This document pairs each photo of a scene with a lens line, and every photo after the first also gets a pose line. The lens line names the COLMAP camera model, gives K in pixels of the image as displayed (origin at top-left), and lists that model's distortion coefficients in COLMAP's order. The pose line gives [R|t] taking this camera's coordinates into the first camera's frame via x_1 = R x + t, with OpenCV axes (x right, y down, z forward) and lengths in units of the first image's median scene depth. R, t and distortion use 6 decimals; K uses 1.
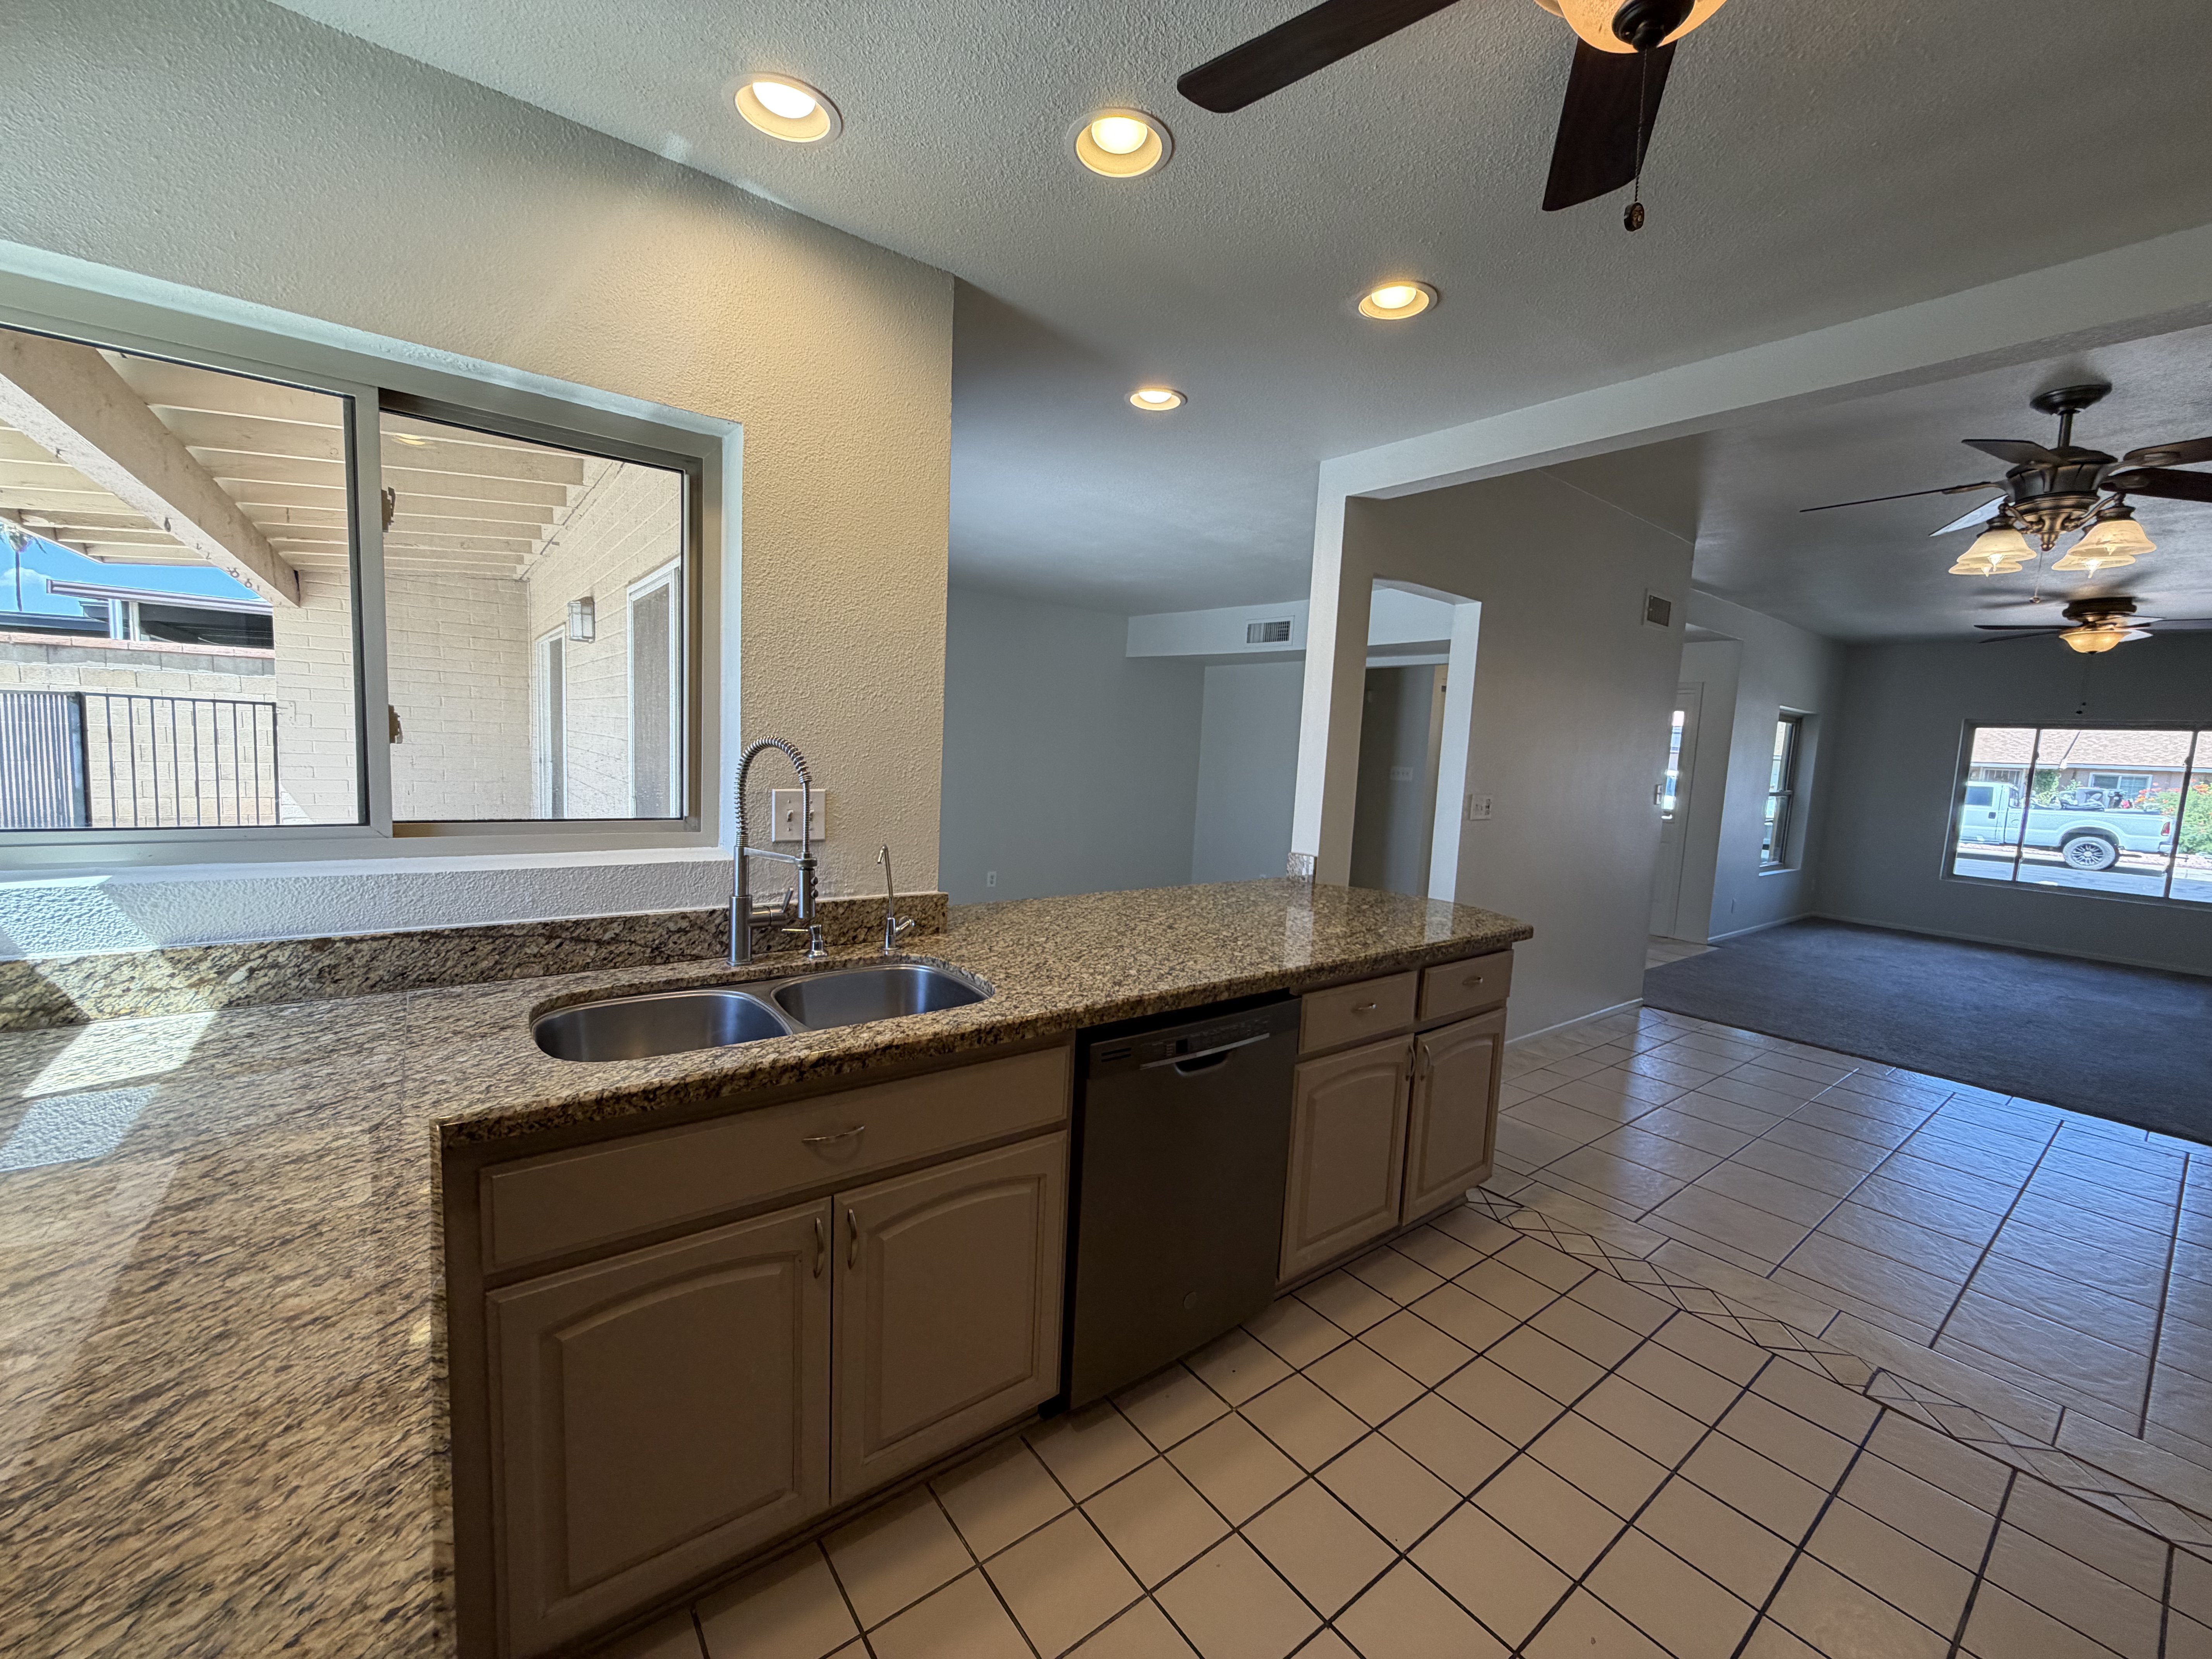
lens RADIAL K [[883.4, 0, 1106.0], [0, 883.4, 829.5], [0, 0, 1]] dist [0.000753, 0.000477]
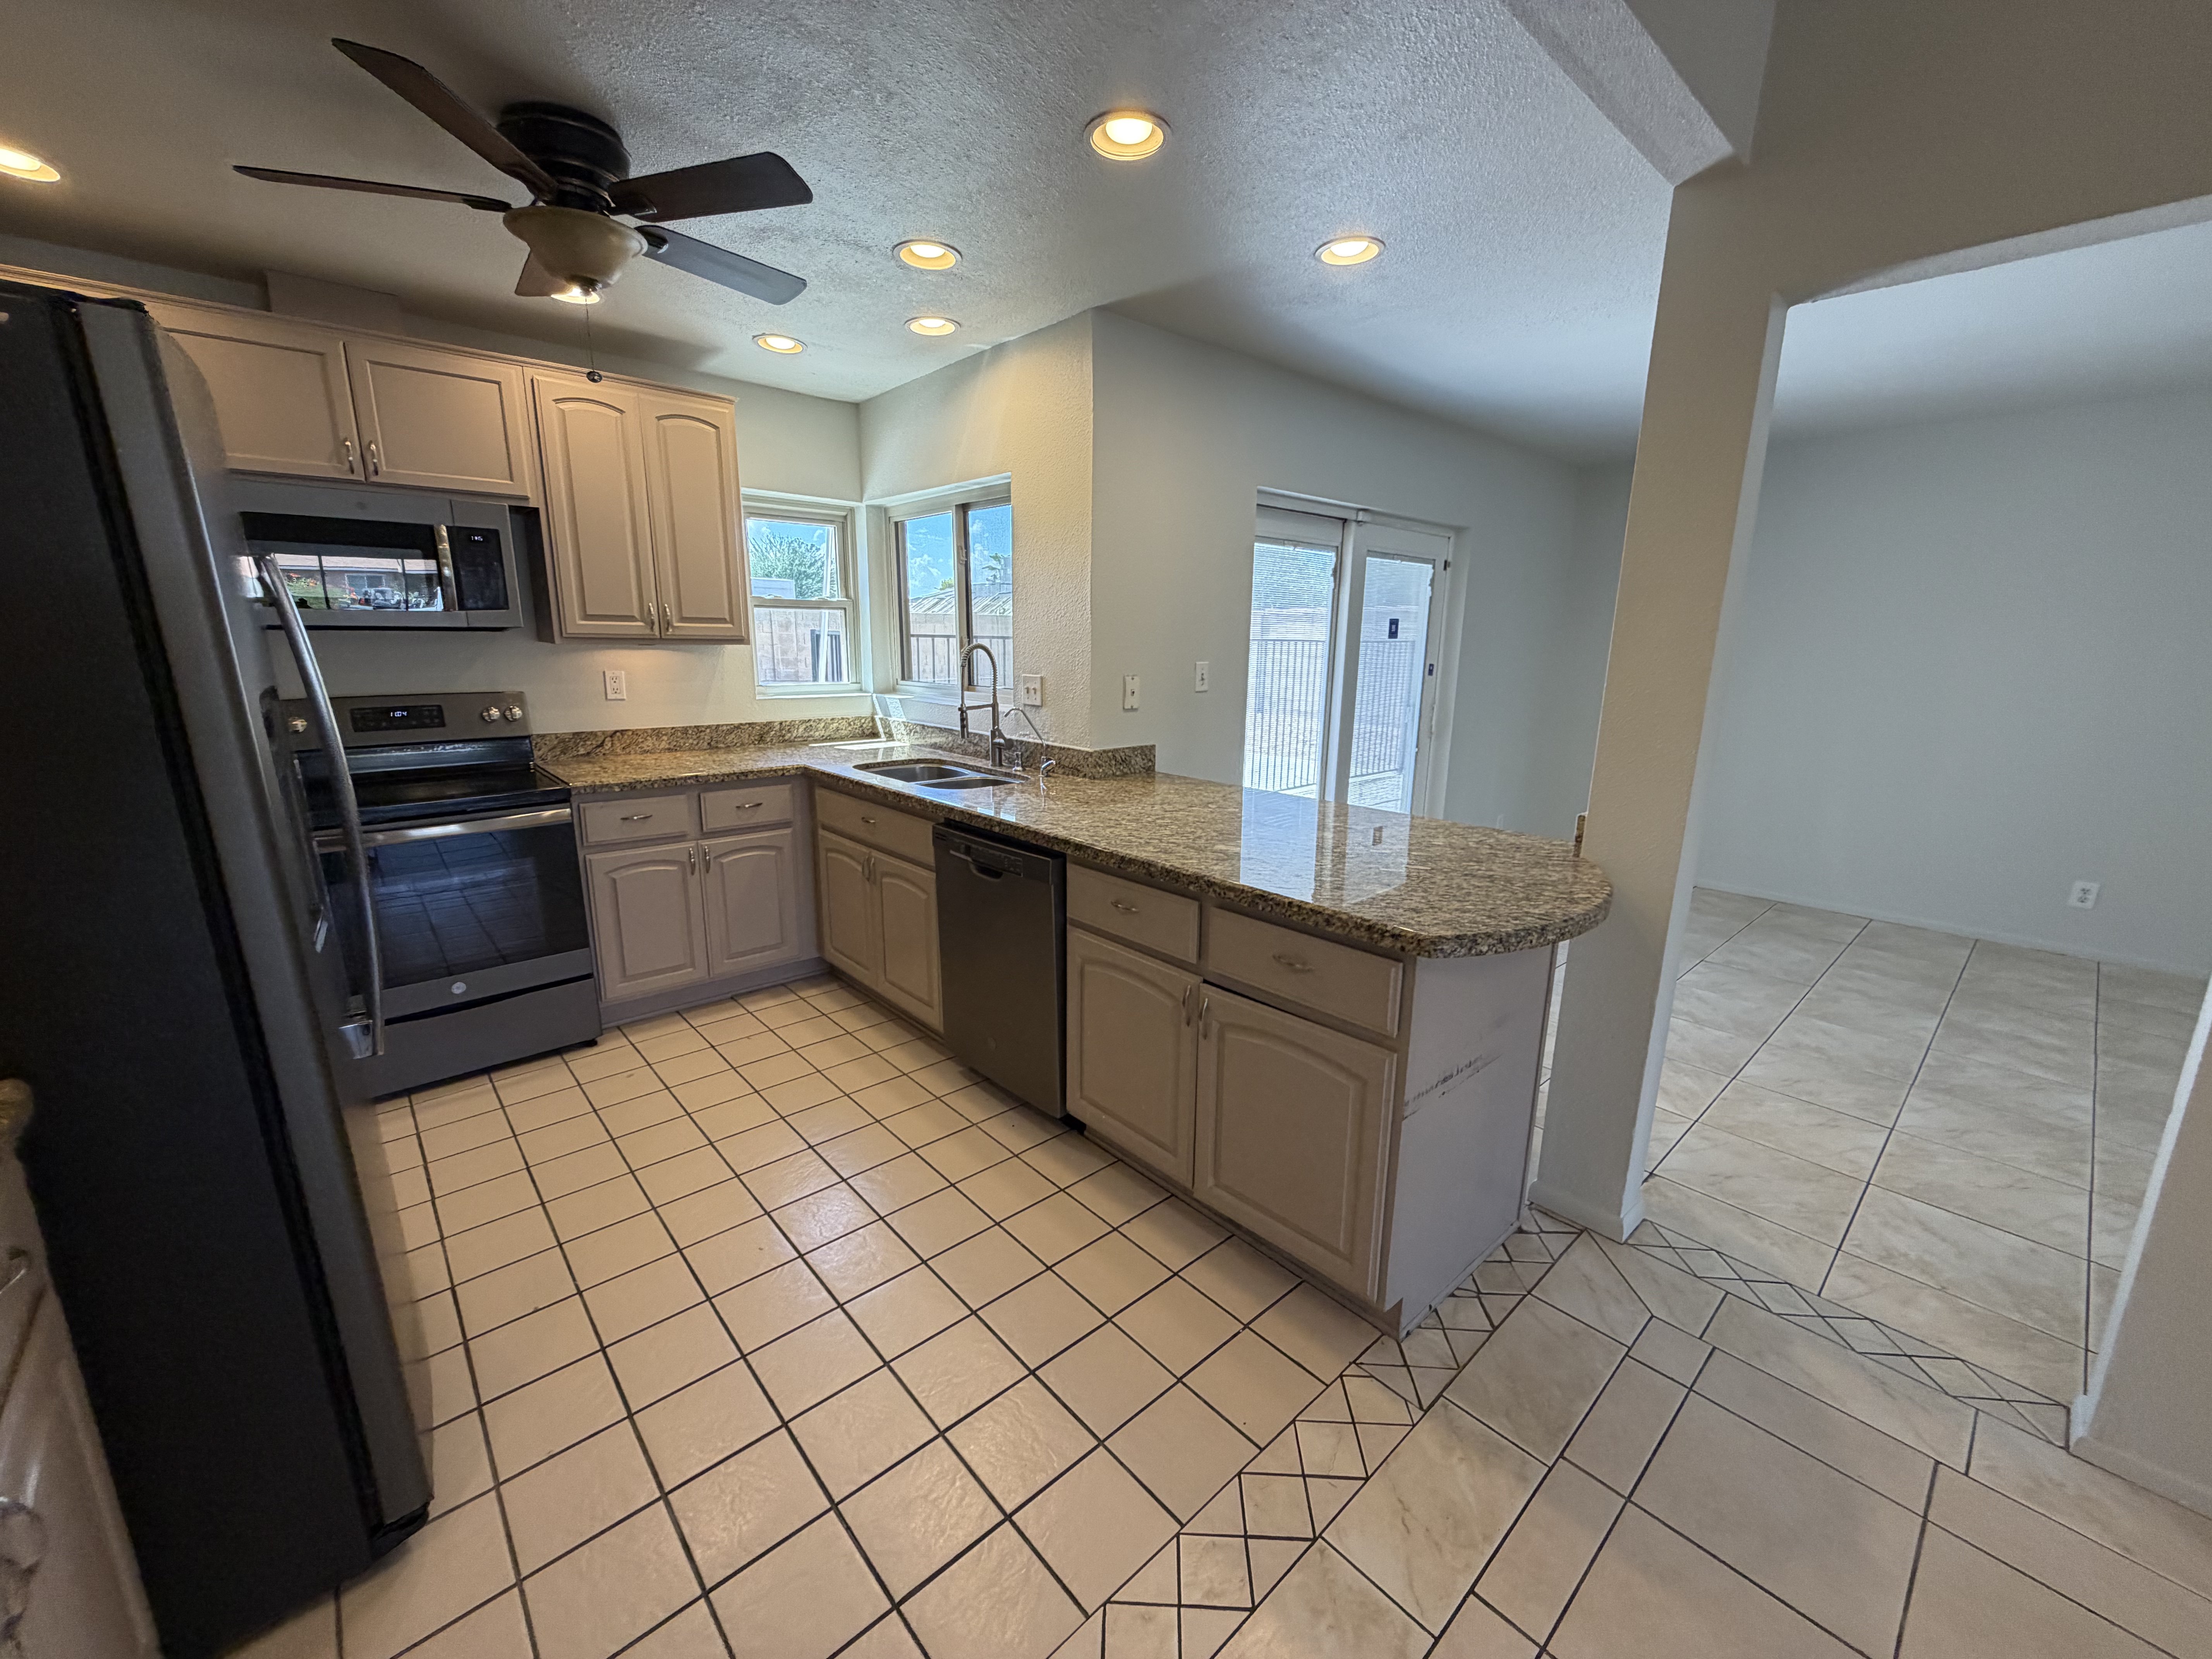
lens RADIAL K [[883.4, 0, 1106.0], [0, 883.4, 829.5], [0, 0, 1]] dist [0.000753, 0.000477]
pose [[0.078030, 0.167865, -0.982717, 1.300340], [-0.107587, 0.981384, 0.159094, -0.035154], [0.991129, 0.093314, 0.094637, 0.930908]]
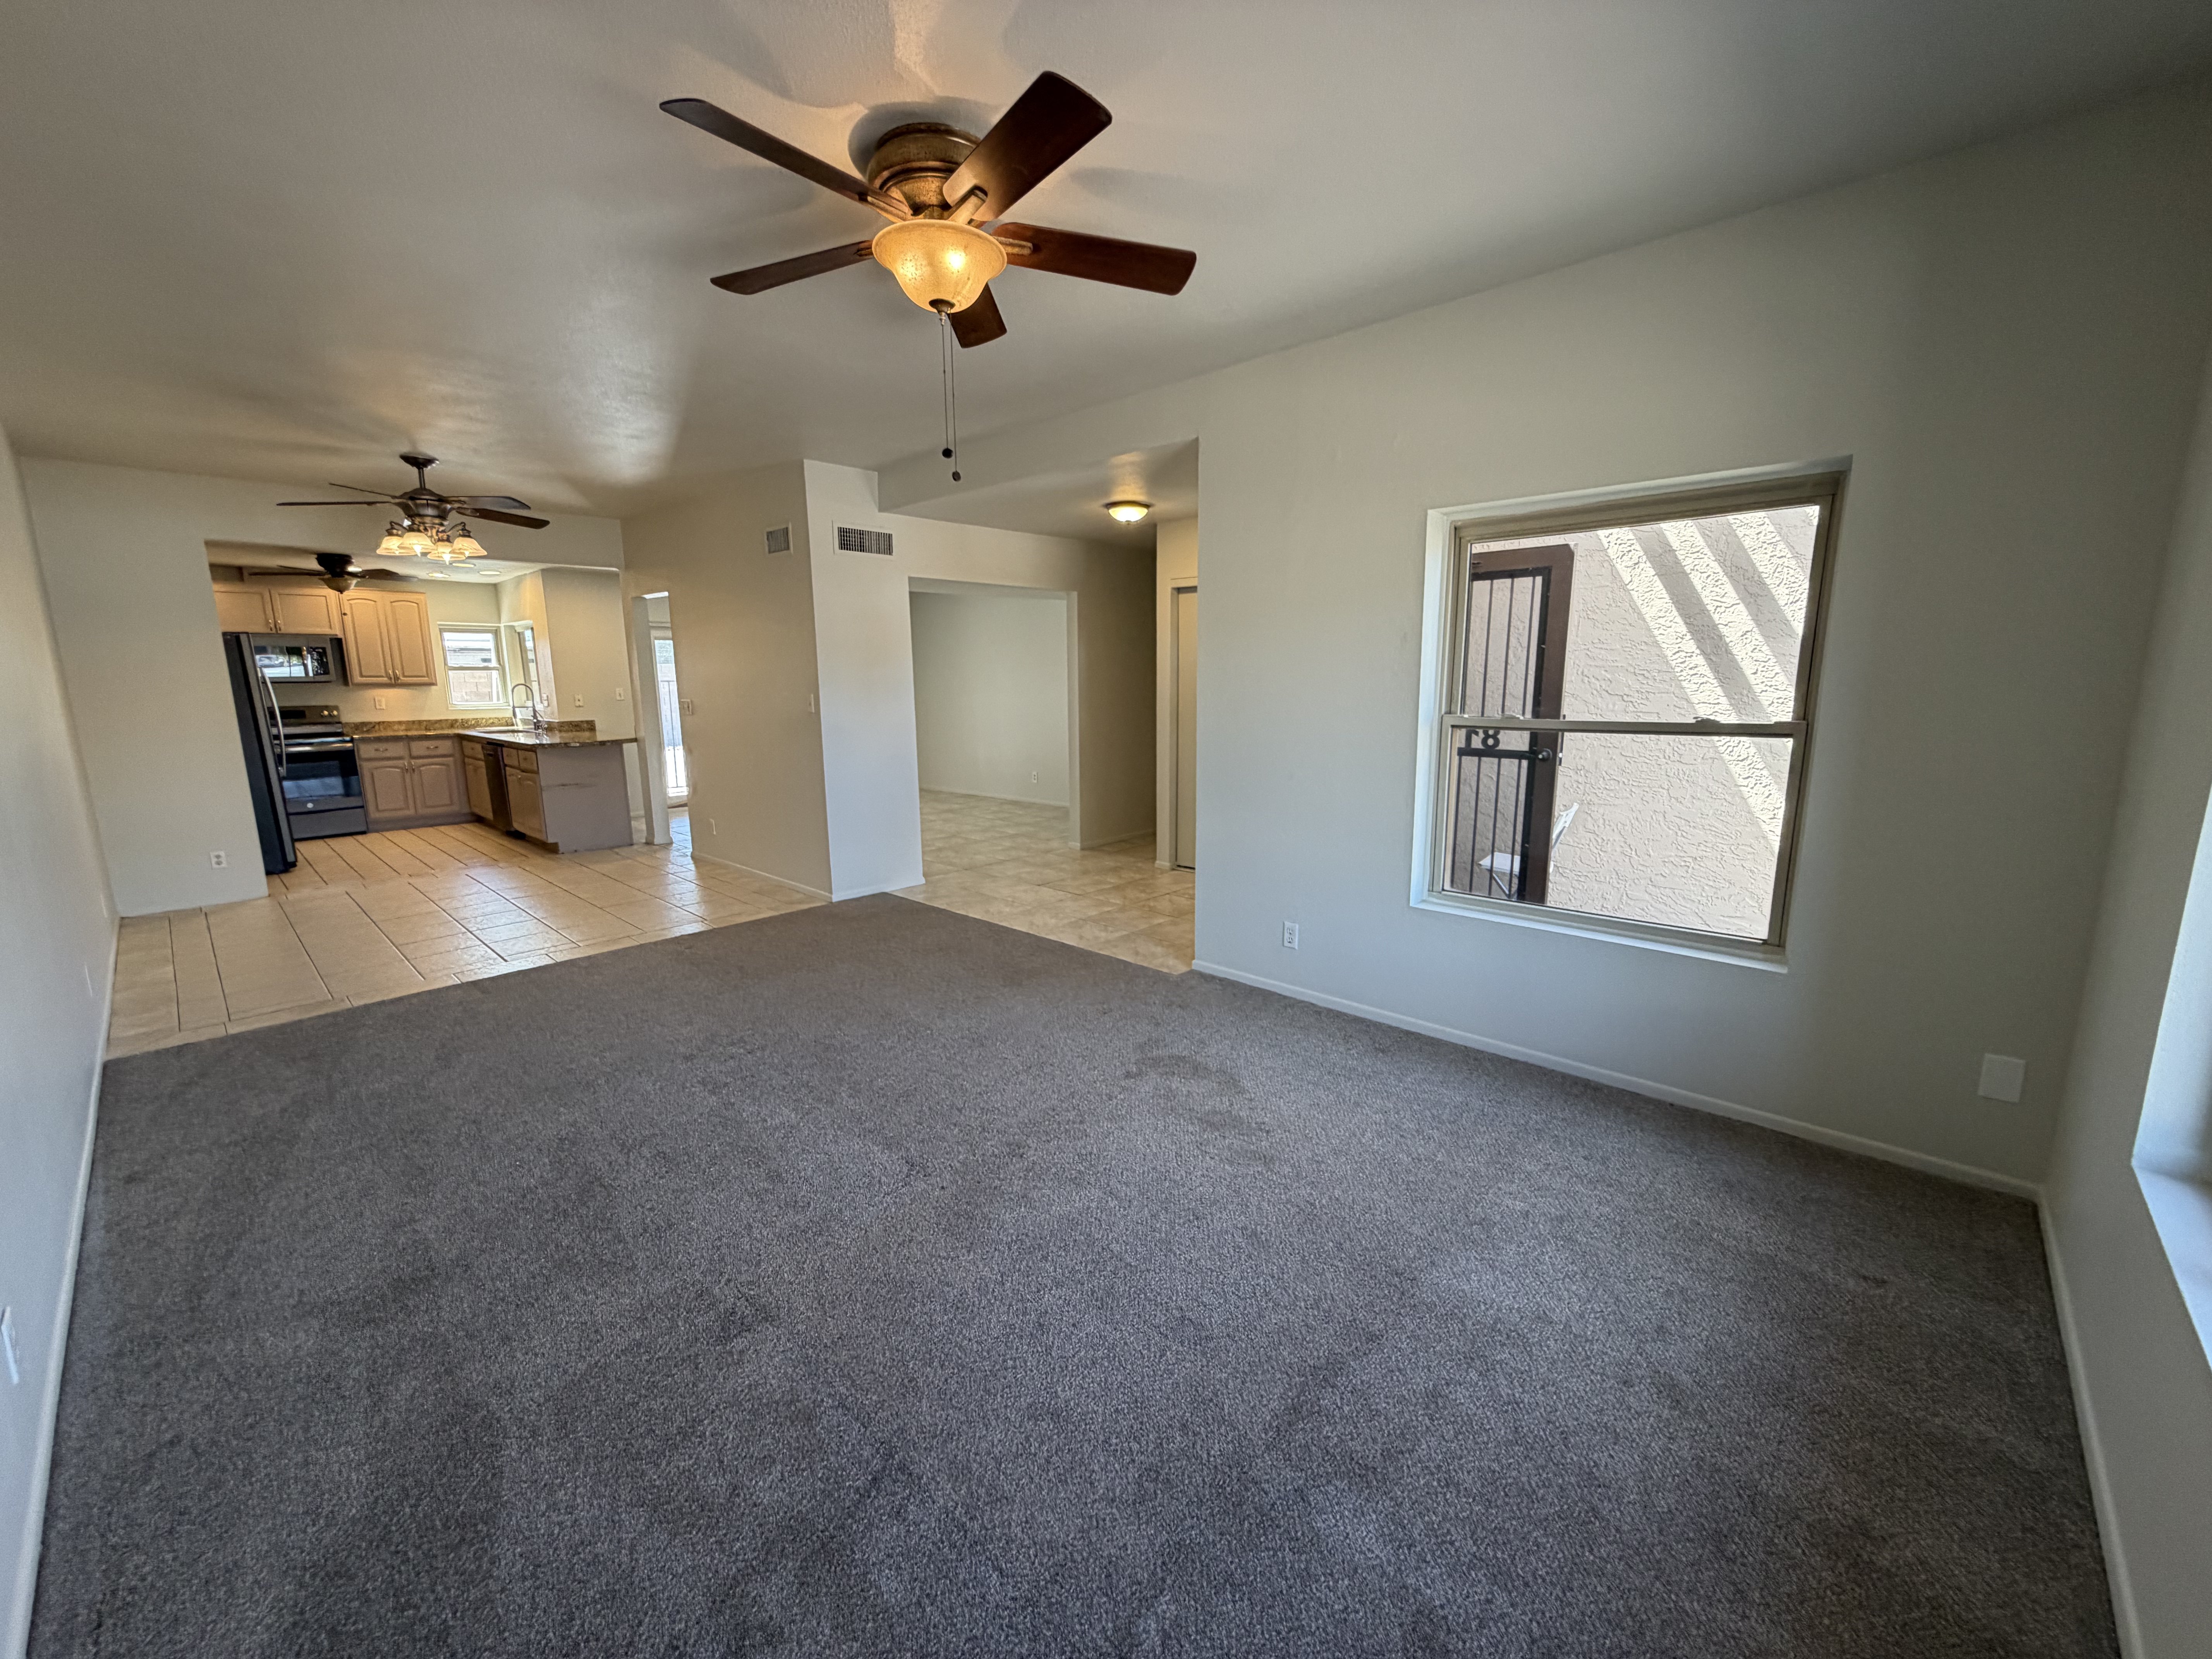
lens RADIAL K [[883.4, 0, 1106.0], [0, 883.4, 829.5], [0, 0, 1]] dist [0.000753, 0.000477]
pose [[0.163204, 0.118531, -0.979446, 4.307546], [-0.082010, 0.990951, 0.106258, -0.071533], [0.983178, 0.062983, 0.171448, 2.869300]]
